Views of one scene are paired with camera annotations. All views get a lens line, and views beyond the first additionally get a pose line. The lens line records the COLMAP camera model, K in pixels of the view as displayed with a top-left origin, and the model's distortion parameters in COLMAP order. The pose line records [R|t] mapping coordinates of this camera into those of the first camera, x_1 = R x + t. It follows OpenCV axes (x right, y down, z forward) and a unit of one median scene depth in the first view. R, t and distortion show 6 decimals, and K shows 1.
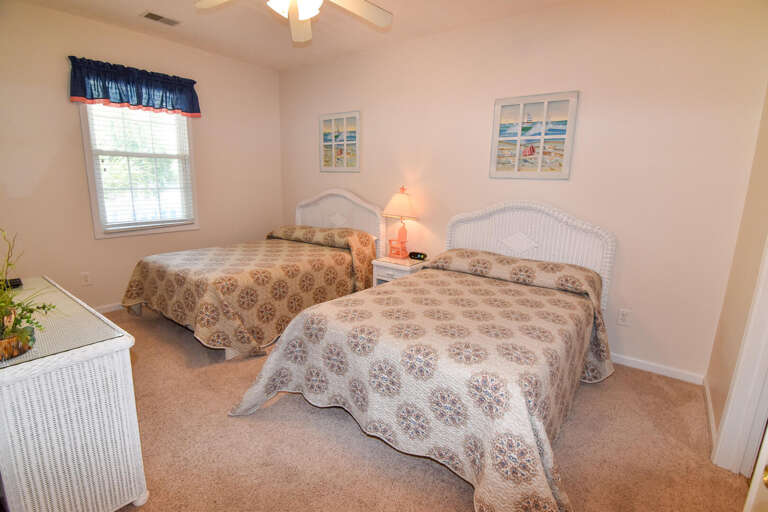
lens RADIAL K [[388.9, 0, 383.3], [0, 388.9, 258.2], [0, 0, 1]] dist [-0.002667, -0.001224]
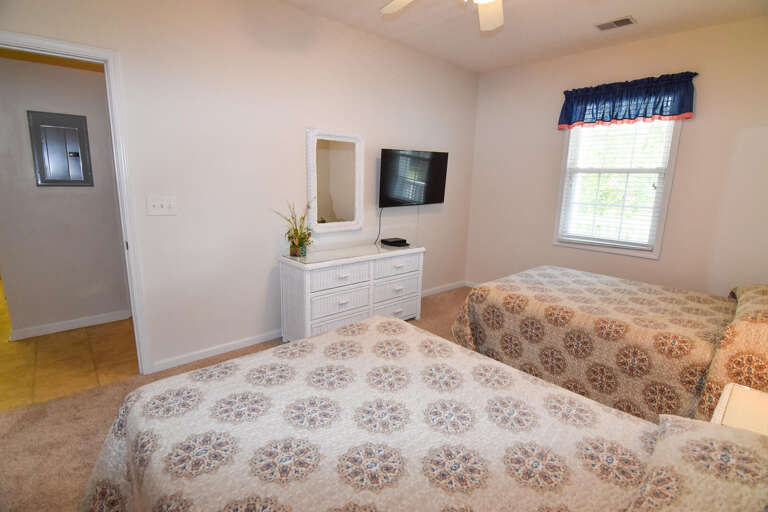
lens RADIAL K [[388.9, 0, 383.1], [0, 388.9, 251.4], [0, 0, 1]] dist [-0.002667, -0.001224]
pose [[-0.188387, 0.147392, -0.970972, 0.456531], [-0.238997, 0.952072, 0.190893, -0.127201], [0.952571, 0.268021, -0.144131, 0.669173]]
